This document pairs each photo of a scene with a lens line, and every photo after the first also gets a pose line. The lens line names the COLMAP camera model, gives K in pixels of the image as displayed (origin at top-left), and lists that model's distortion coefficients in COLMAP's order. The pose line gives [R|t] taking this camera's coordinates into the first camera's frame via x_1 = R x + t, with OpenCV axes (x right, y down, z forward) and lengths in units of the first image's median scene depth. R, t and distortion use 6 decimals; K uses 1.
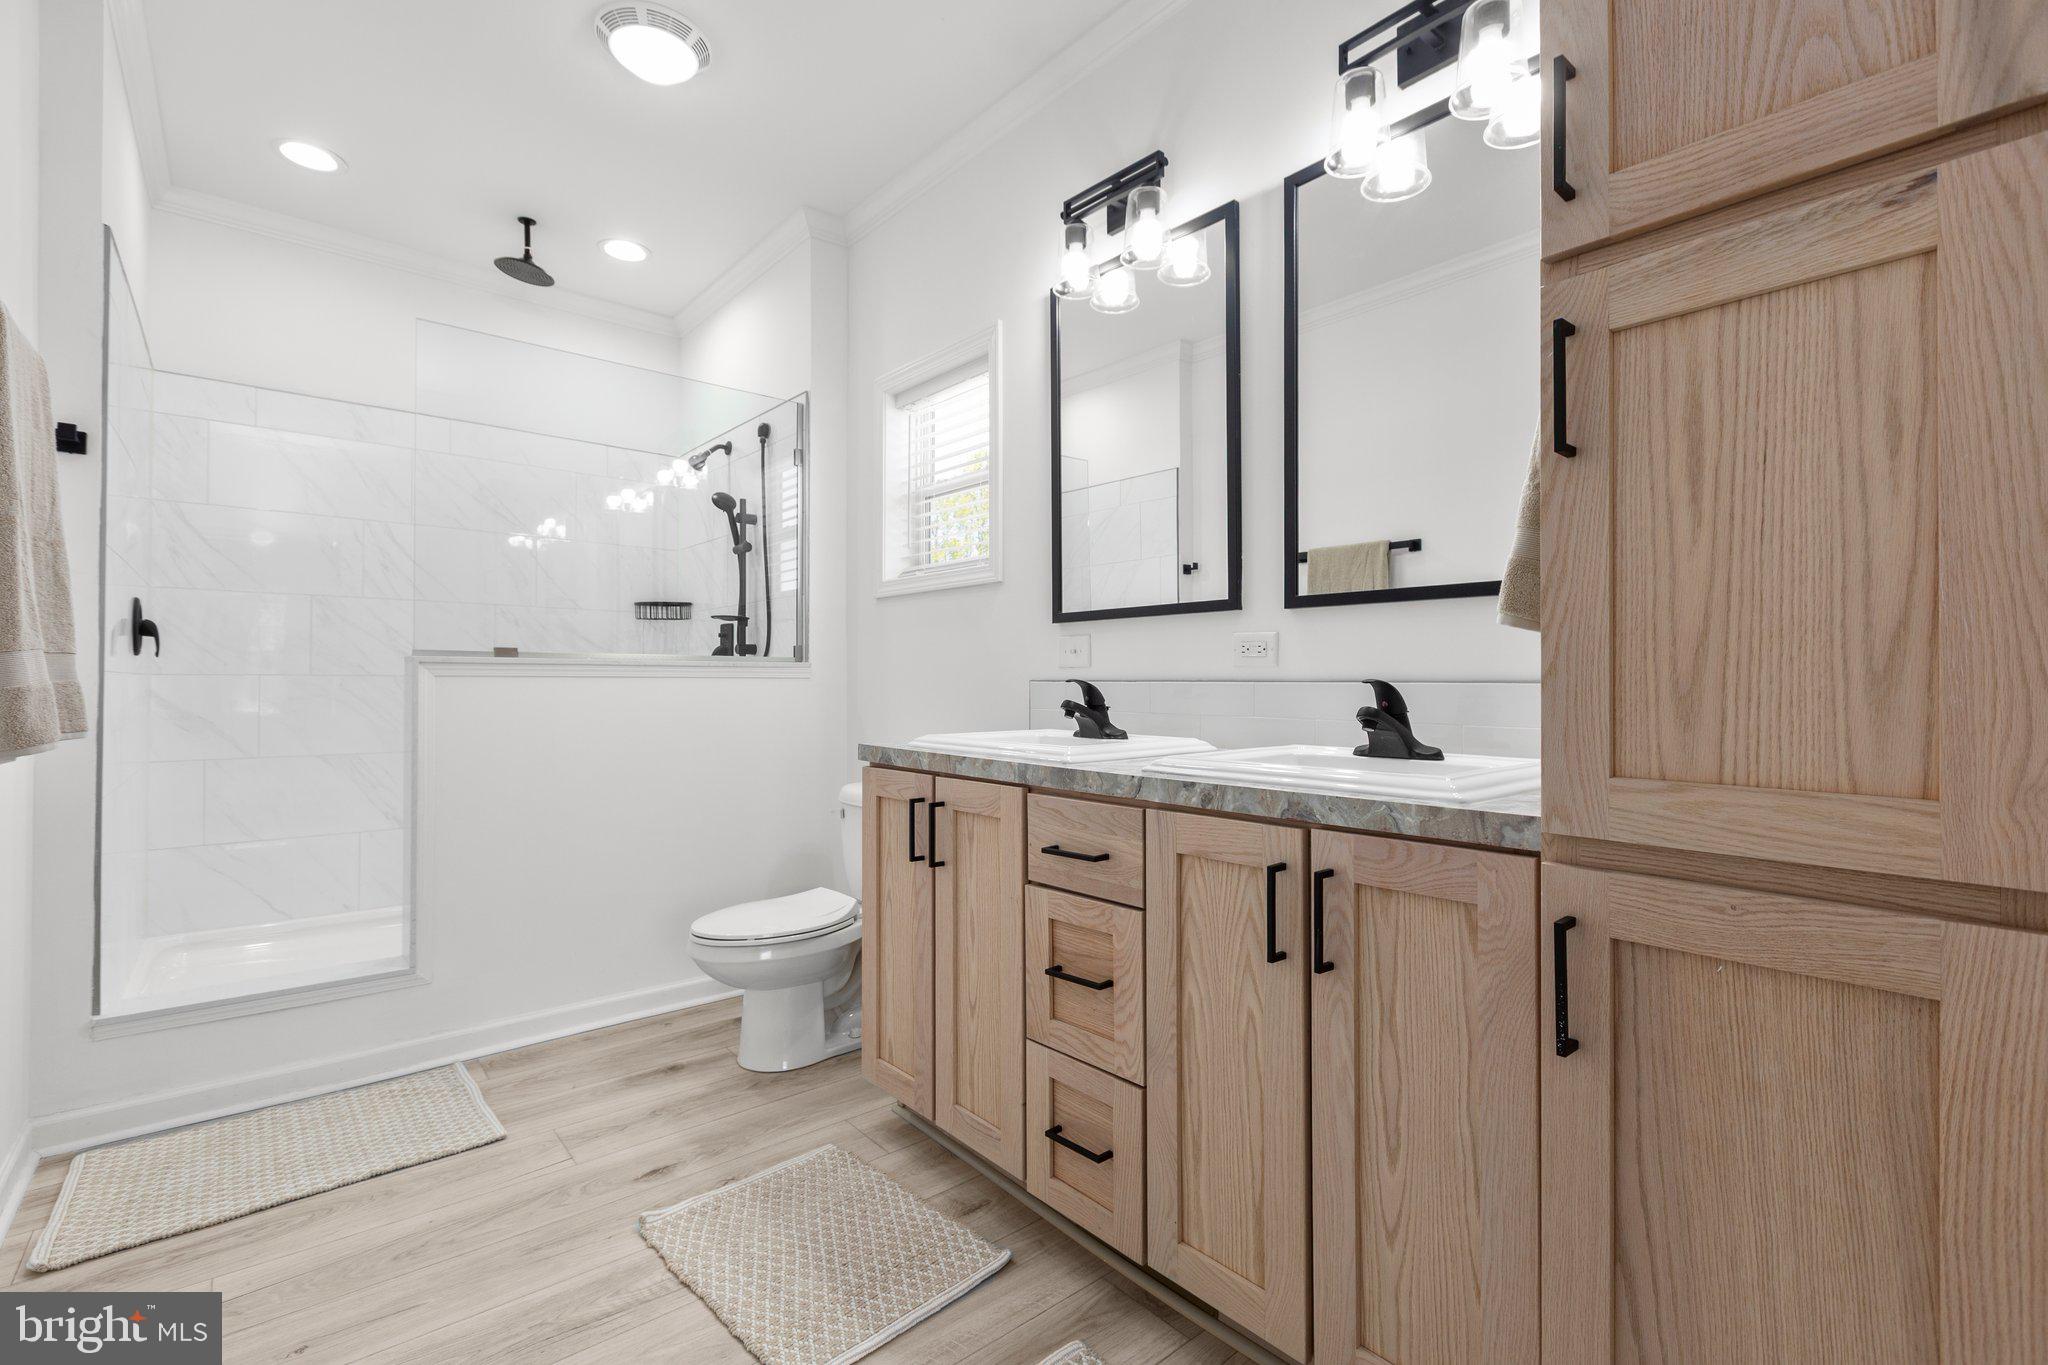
lens RADIAL K [[918.2, 0, 1027.7], [0, 918.2, 669.8], [0, 0, 1]] dist [0.001865, -0.000278]
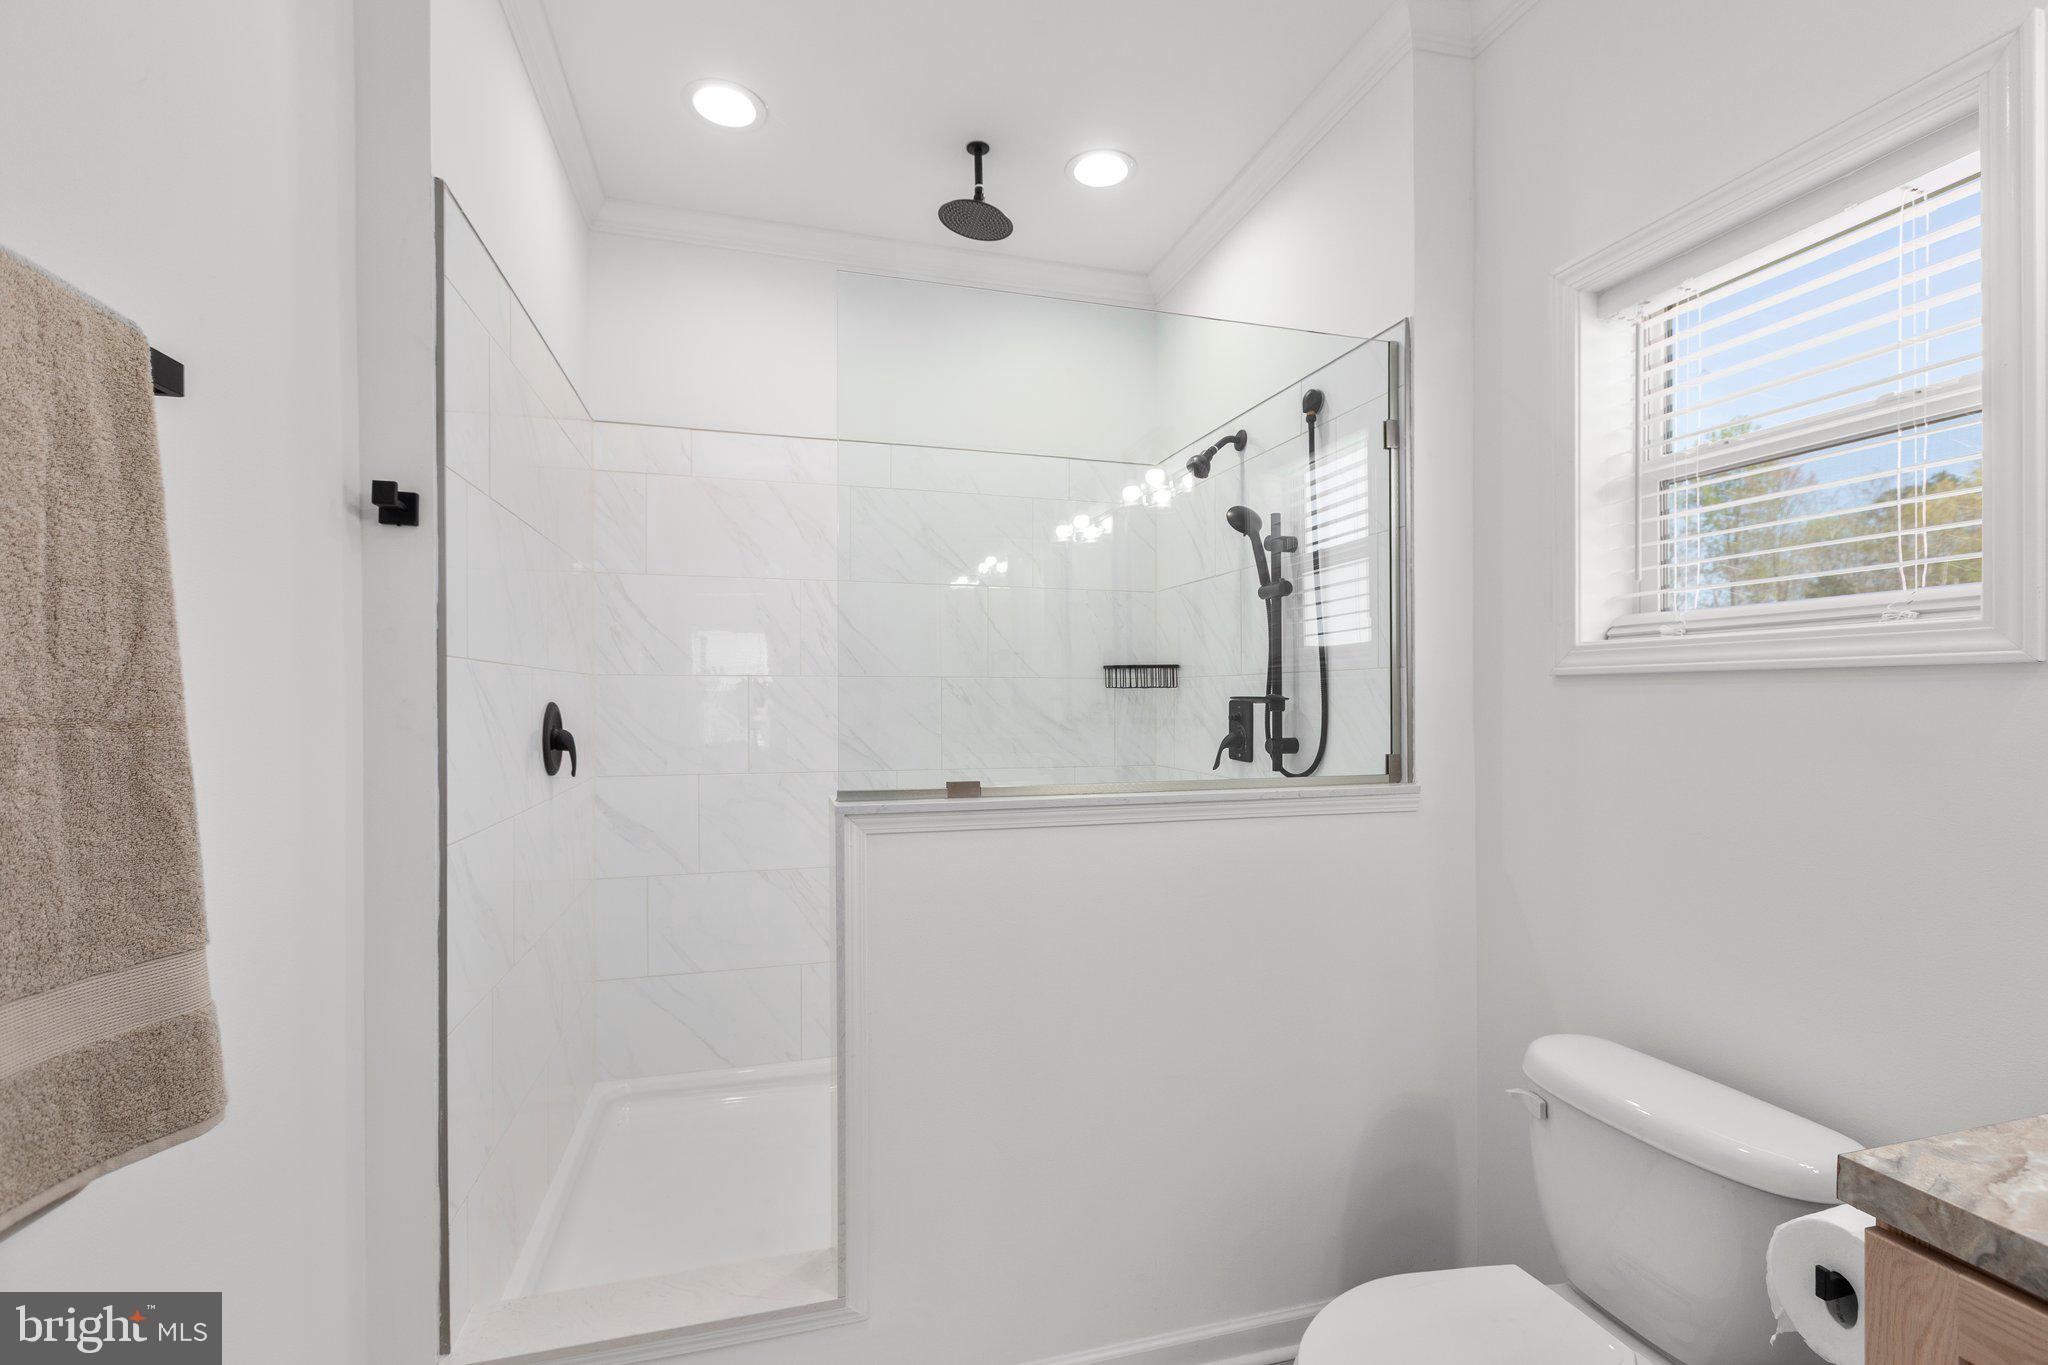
lens RADIAL K [[918.2, 0, 1028.0], [0, 918.2, 691.2], [0, 0, 1]] dist [0.001865, -0.000278]
pose [[0.911319, -0.004618, -0.411675, -0.204365], [0.008968, 0.999922, 0.008636, -0.068508], [0.411604, -0.011562, 0.911290, 0.339117]]
